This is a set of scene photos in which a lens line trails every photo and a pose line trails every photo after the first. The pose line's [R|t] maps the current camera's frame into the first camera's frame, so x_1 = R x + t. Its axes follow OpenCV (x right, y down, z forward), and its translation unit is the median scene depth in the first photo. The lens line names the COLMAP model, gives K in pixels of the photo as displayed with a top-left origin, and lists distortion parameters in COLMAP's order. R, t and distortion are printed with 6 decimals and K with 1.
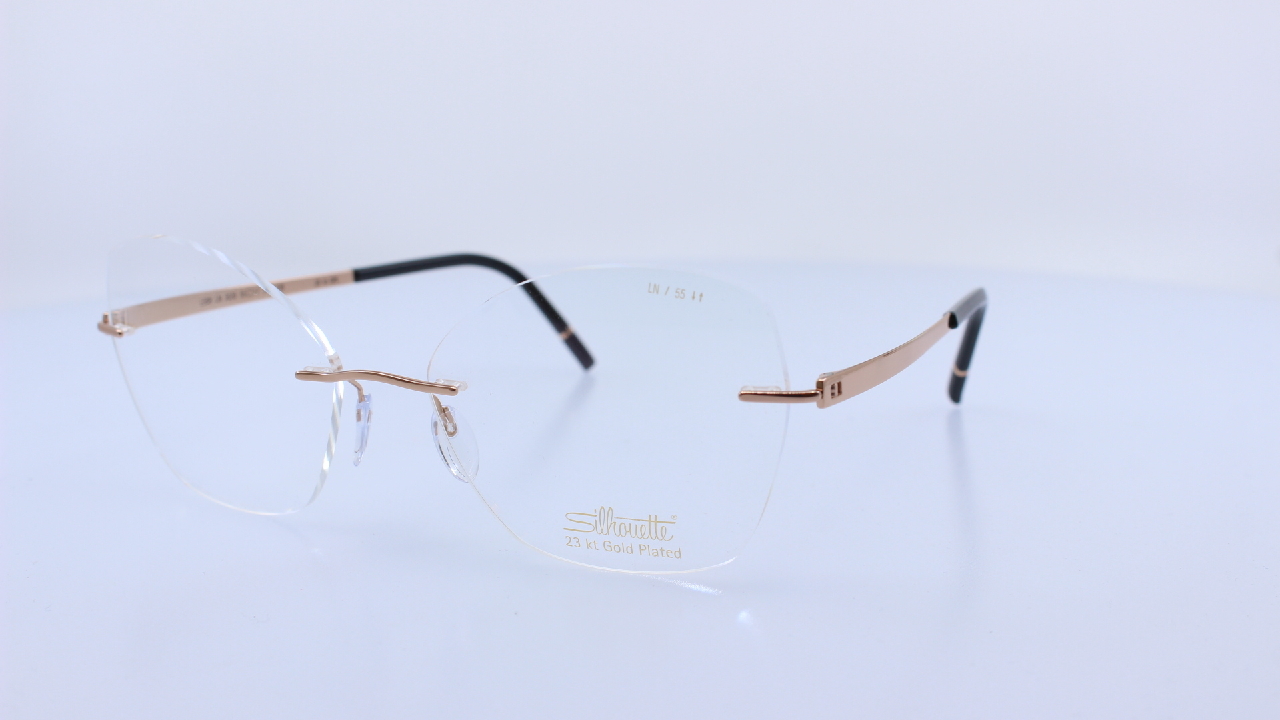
lens RADIAL K [[1617.6, 0, 640.0], [0, 1617.6, 360.0], [0, 0, 1]] dist [0.006808, 0.001648]
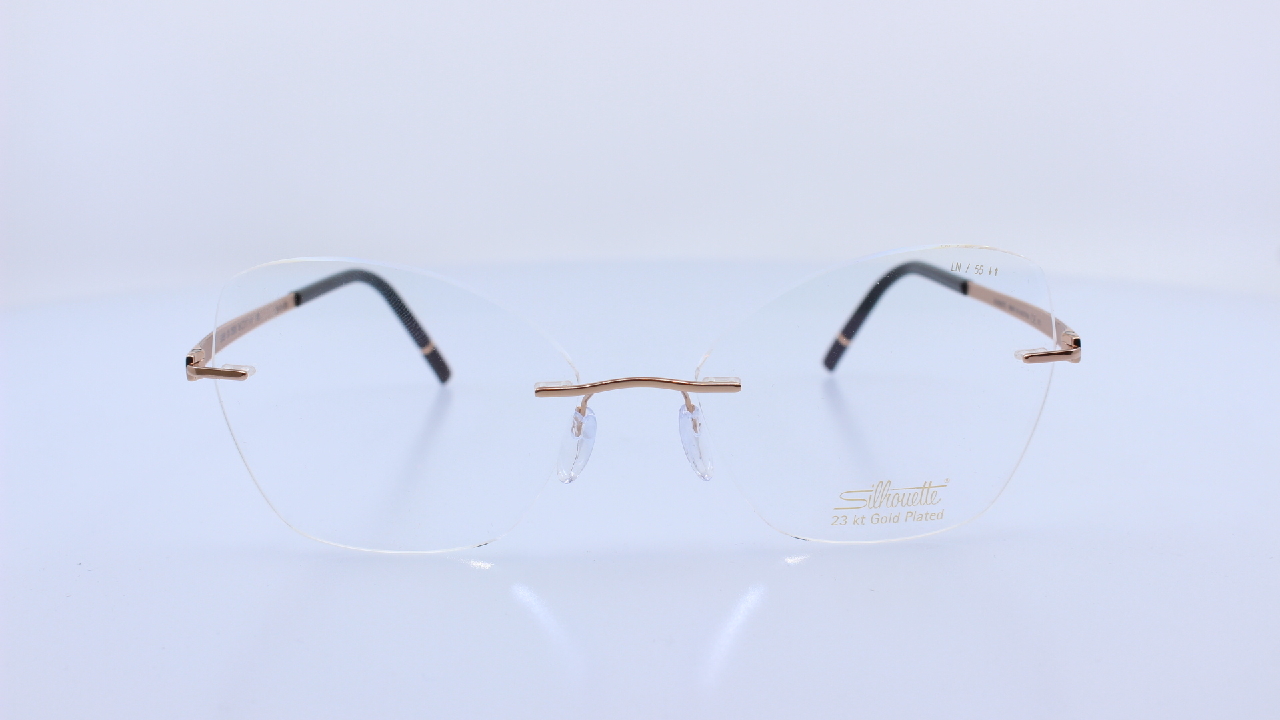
lens RADIAL K [[1617.6, 0, 640.0], [0, 1617.6, 360.0], [0, 0, 1]] dist [0.006808, 0.001648]
pose [[0.863996, -0.097357, 0.493997, -0.665355], [0.101361, 0.994673, 0.018751, -0.022783], [-0.493191, 0.033872, 0.869261, 0.160547]]
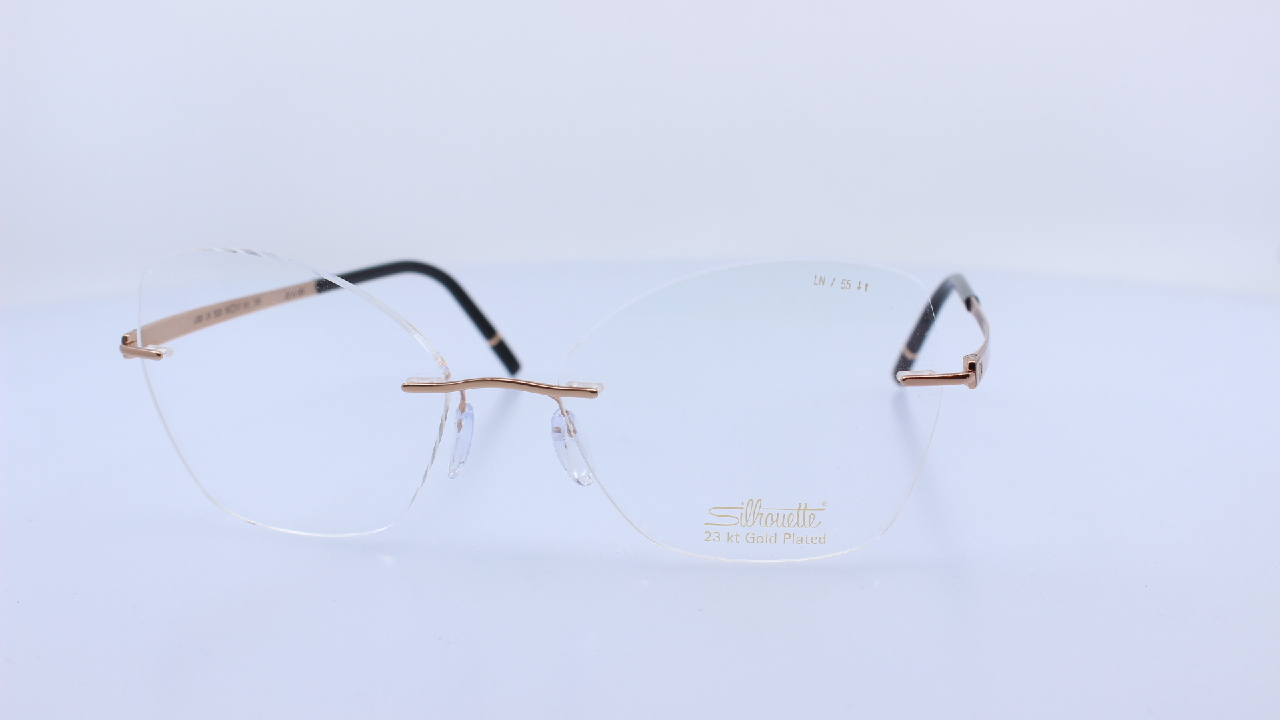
lens RADIAL K [[1617.6, 0, 640.0], [0, 1617.6, 360.0], [0, 0, 1]] dist [0.006808, 0.001648]
pose [[0.965479, -0.049339, 0.255767, -0.342767], [0.050562, 0.998719, 0.001797, -0.001401], [-0.255528, 0.011197, 0.966737, 0.037509]]
